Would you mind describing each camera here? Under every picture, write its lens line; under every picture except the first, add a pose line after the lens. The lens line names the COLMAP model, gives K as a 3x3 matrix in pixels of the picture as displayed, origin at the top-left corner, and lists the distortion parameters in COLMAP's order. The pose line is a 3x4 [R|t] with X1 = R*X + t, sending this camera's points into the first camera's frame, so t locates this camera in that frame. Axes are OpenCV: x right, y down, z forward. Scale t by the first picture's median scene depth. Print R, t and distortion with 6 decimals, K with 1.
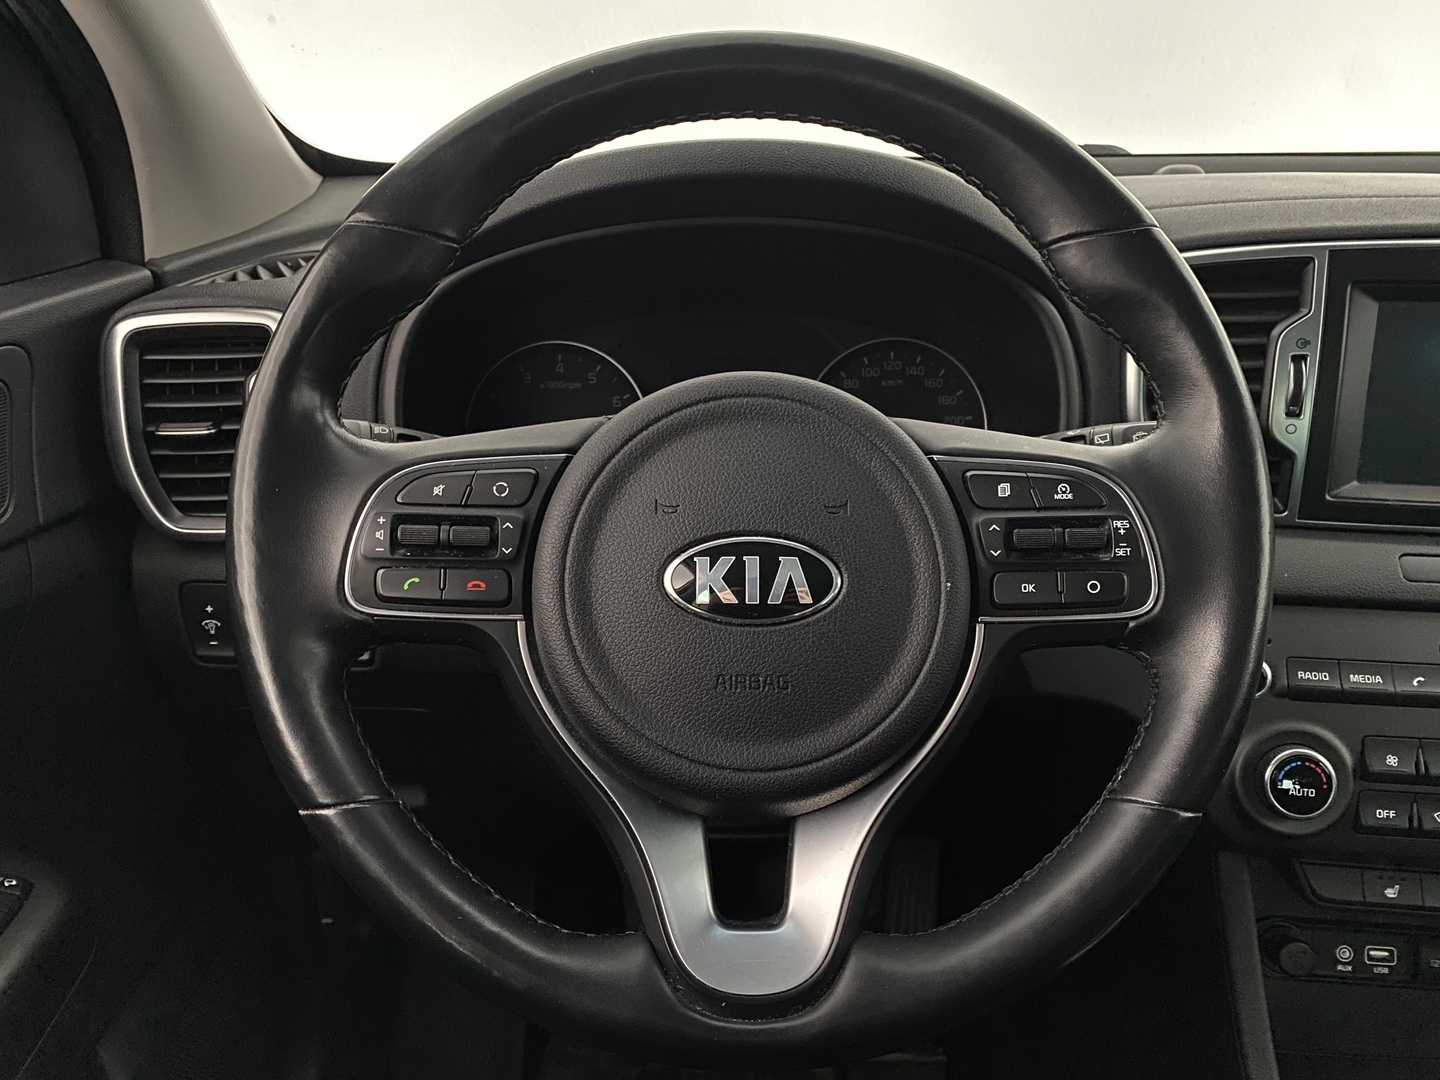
lens RADIAL K [[999.6, 0, 720.0], [0, 999.6, 540.0], [0, 0, 1]] dist [0.004756, 0.003499]
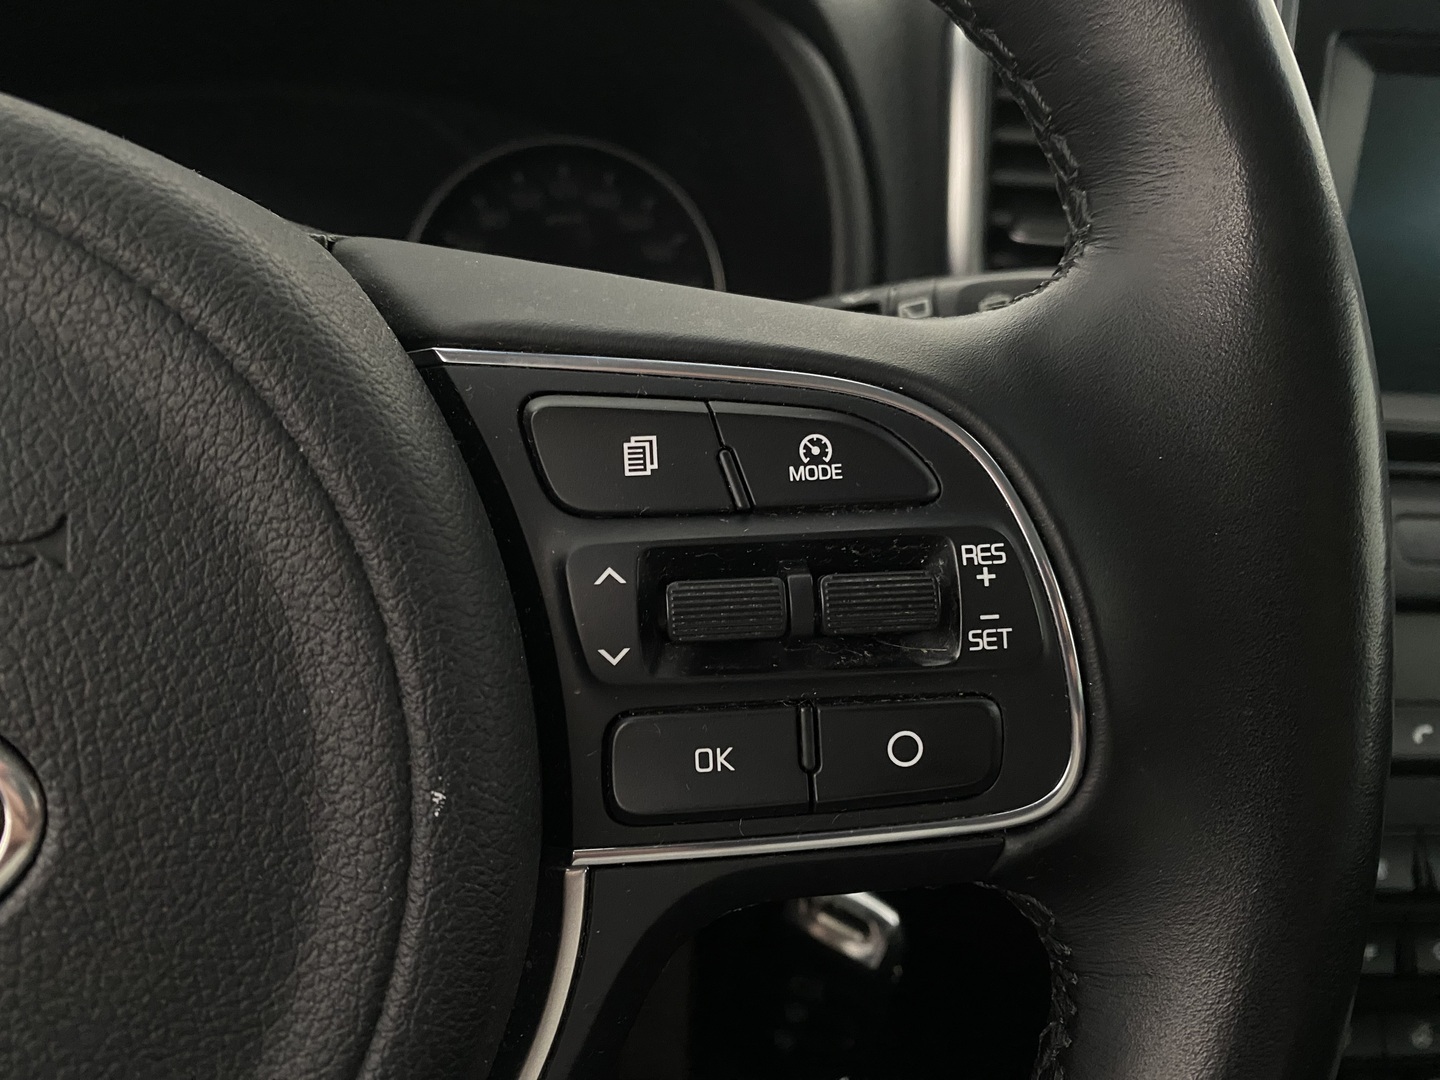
lens RADIAL K [[1033.5, 0, 720.0], [0, 1033.5, 540.0], [0, 0, 1]] dist [-0.003457, -0.003736]
pose [[0.980749, -0.045108, 0.189990, 0.248241], [0.025849, 0.994381, 0.102656, -0.057076], [-0.193553, -0.095768, 0.976404, 0.676294]]
